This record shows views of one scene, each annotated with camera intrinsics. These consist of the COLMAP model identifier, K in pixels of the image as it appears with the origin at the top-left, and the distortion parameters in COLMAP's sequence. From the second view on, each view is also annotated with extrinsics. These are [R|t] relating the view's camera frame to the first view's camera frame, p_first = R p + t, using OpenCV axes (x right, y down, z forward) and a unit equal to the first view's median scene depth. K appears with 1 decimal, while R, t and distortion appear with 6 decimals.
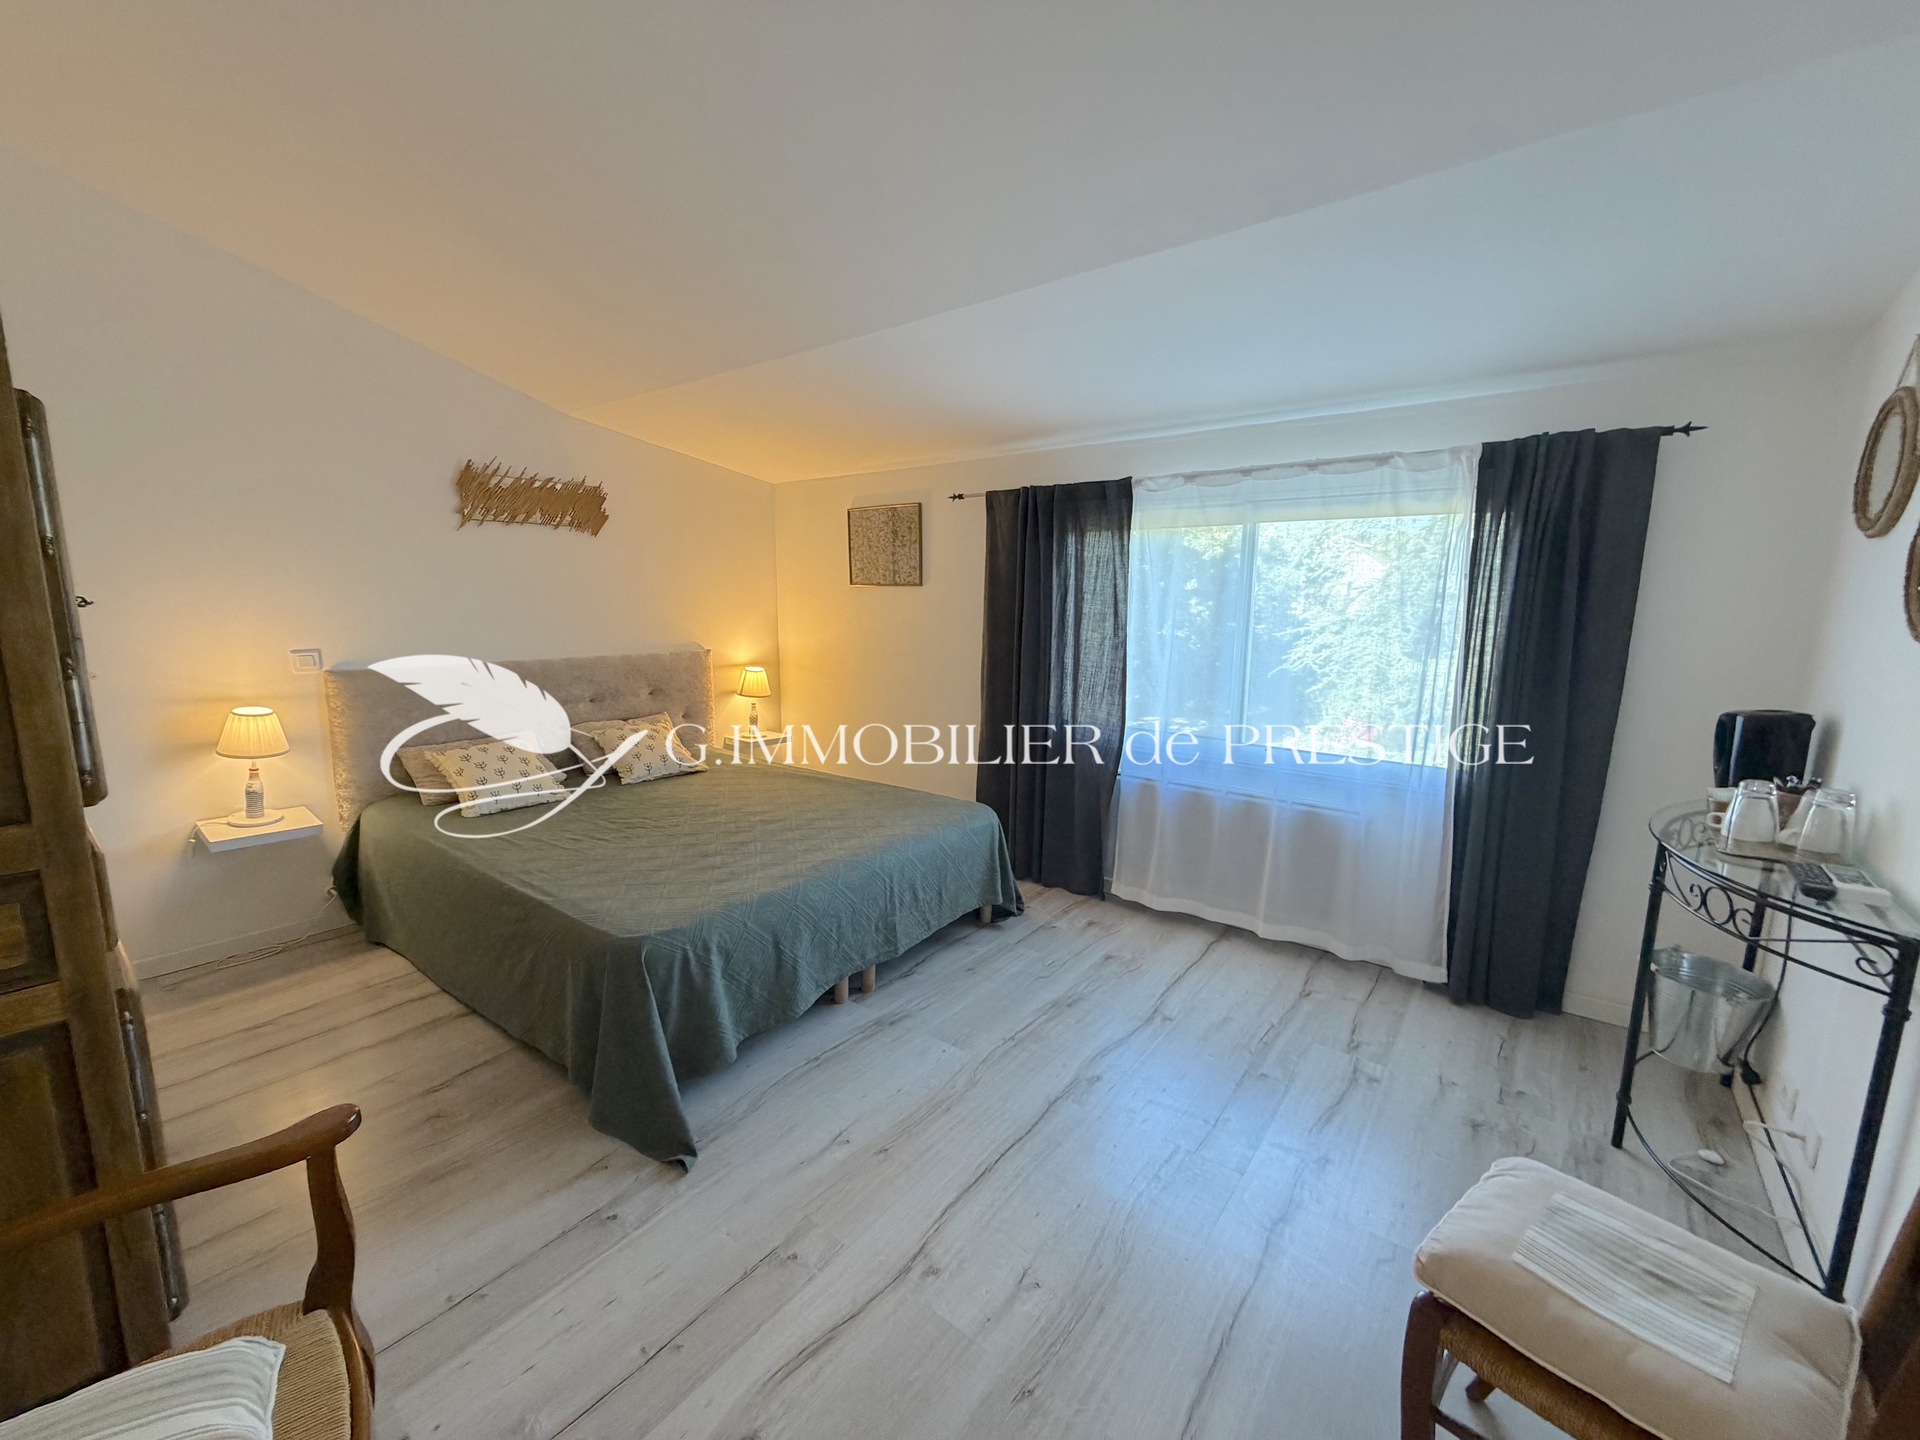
lens RADIAL K [[768.5, 0, 961.2], [0, 768.5, 720.4], [0, 0, 1]] dist [0.001757, -0.000301]
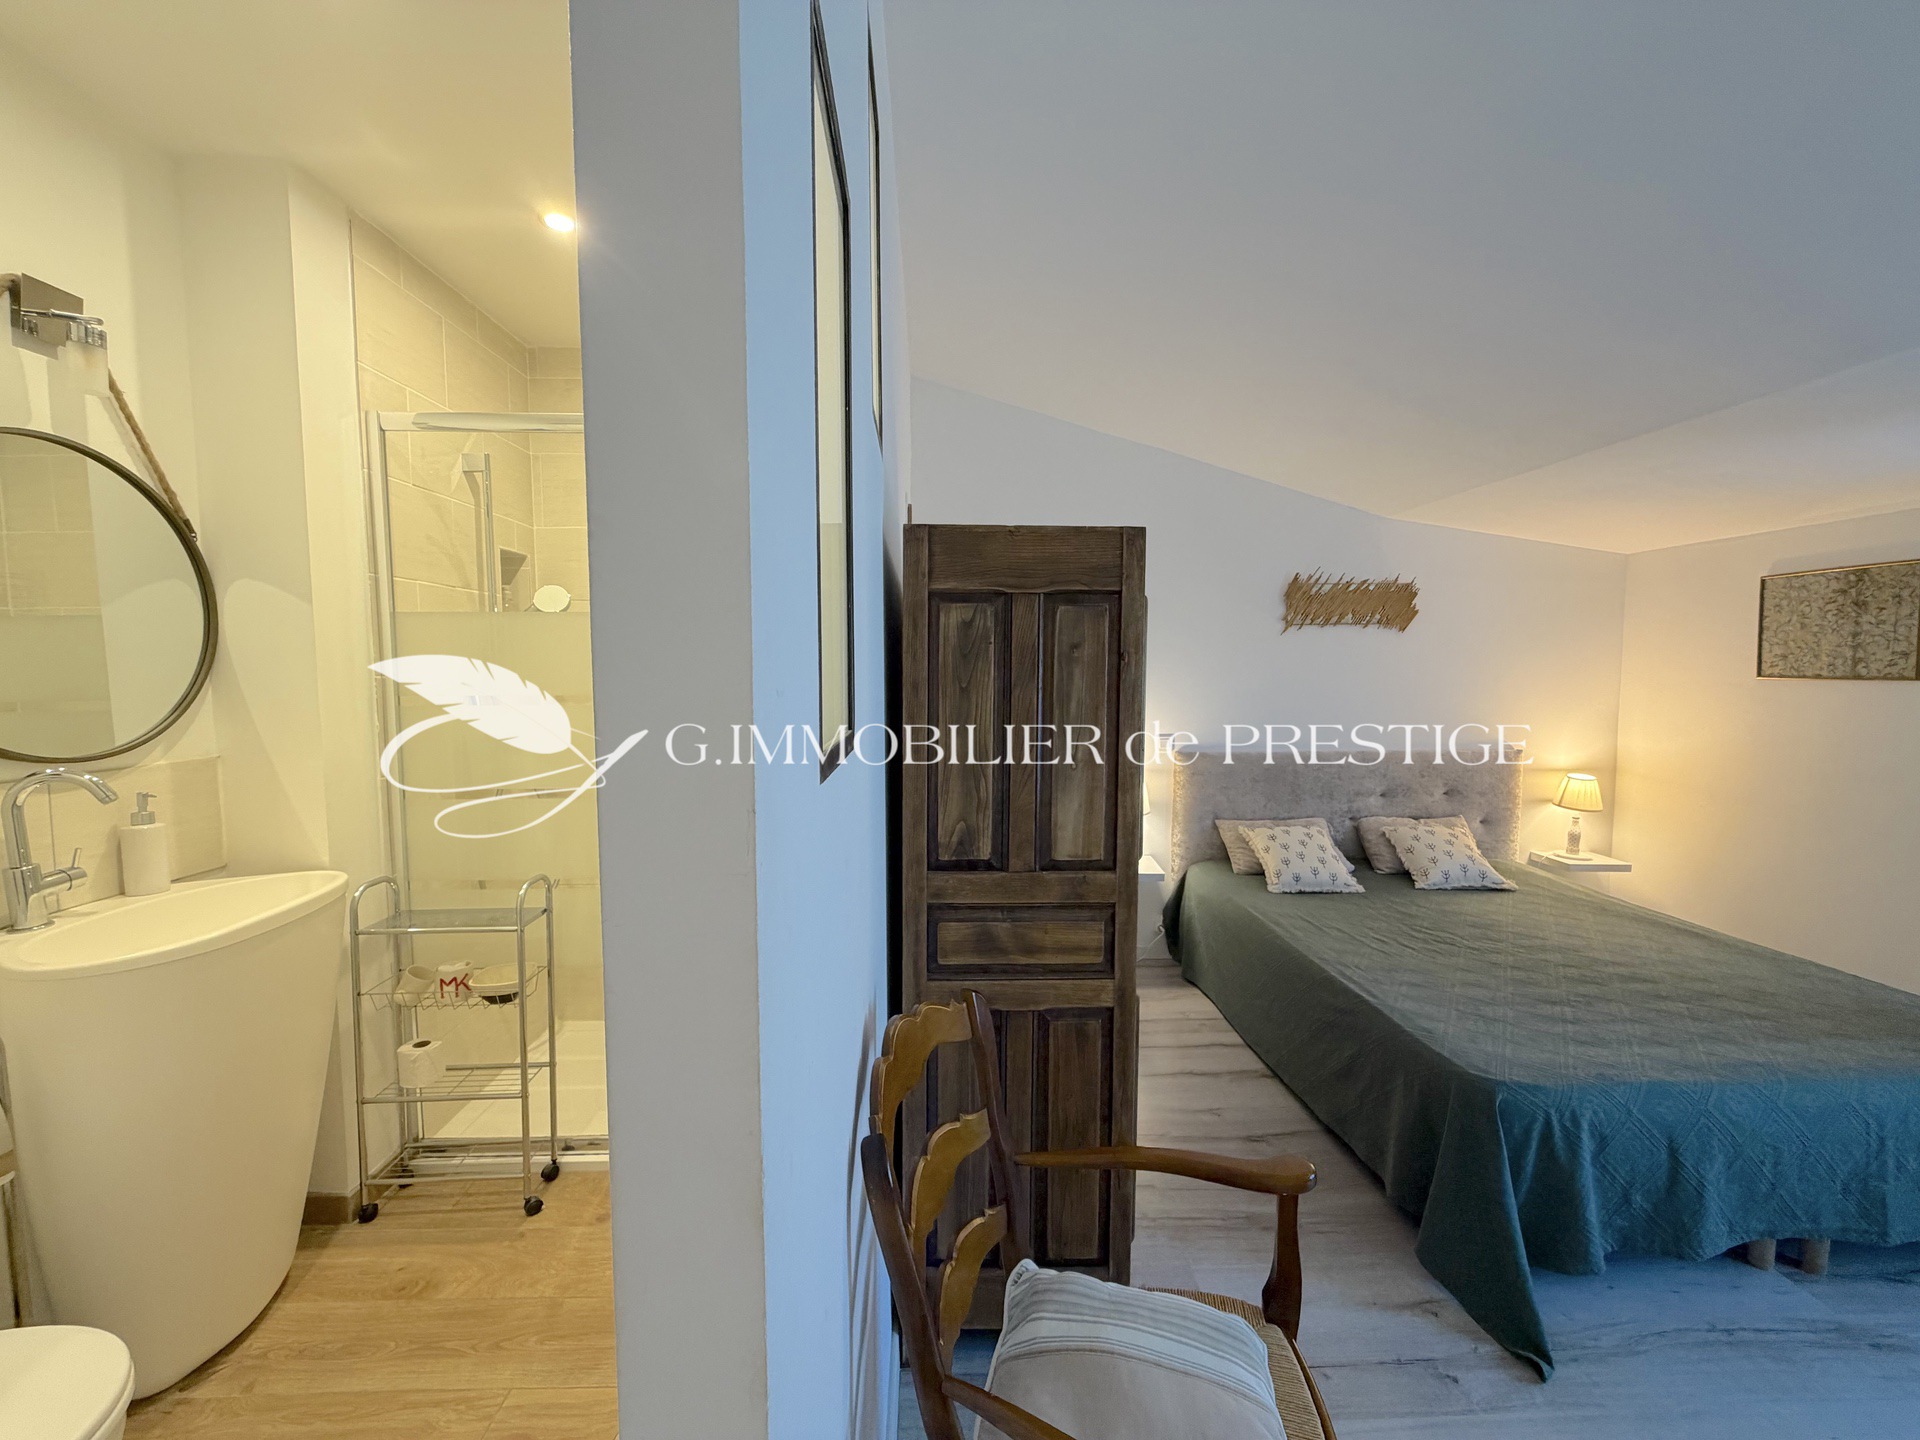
lens RADIAL K [[768.5, 0, 953.5], [0, 768.5, 720.9], [0, 0, 1]] dist [0.001757, -0.000301]
pose [[0.632874, 0.042066, -0.773111, -0.096397], [-0.115530, 0.992475, -0.040572, -0.024144], [0.765587, 0.114994, 0.632971, -0.093523]]
